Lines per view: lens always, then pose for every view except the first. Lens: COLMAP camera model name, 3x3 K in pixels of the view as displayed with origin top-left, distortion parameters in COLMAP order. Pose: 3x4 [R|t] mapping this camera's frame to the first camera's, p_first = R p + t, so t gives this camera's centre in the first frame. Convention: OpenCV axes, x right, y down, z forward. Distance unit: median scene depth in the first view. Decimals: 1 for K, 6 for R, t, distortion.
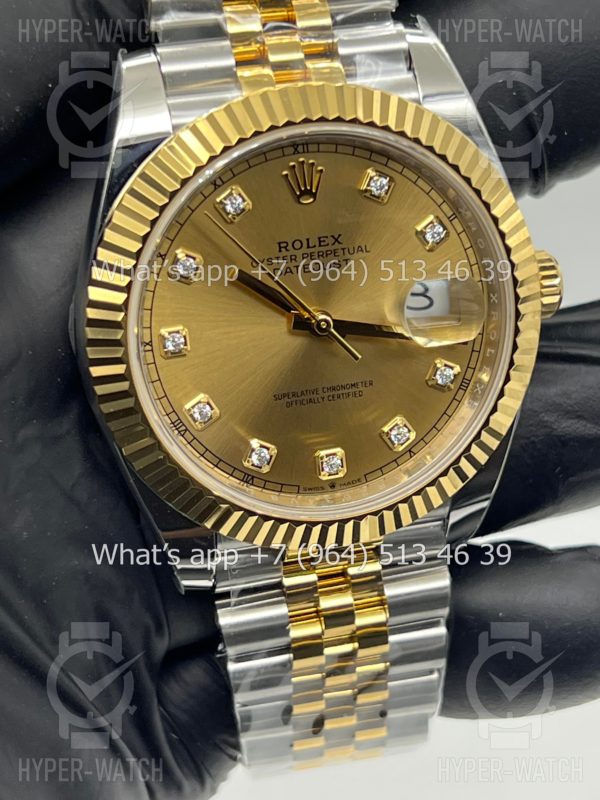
lens RADIAL K [[1801.2, 0, 304.8], [0, 1801.2, 397.5], [0, 0, 1]] dist [0.368693, 0.000000]
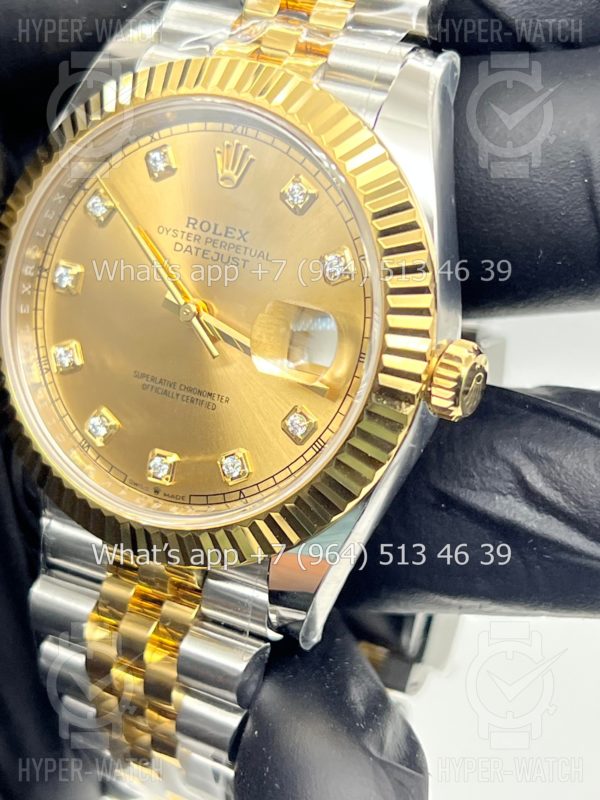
lens RADIAL K [[1801.2, 0, 312.1], [0, 1801.2, 377.7], [0, 0, 1]] dist [0.368693, 0.000000]
pose [[0.711745, 0.318887, -0.625884, 0.635952], [-0.430157, 0.902273, -0.029461, -0.010041], [0.555324, 0.290197, 0.779360, 0.319444]]
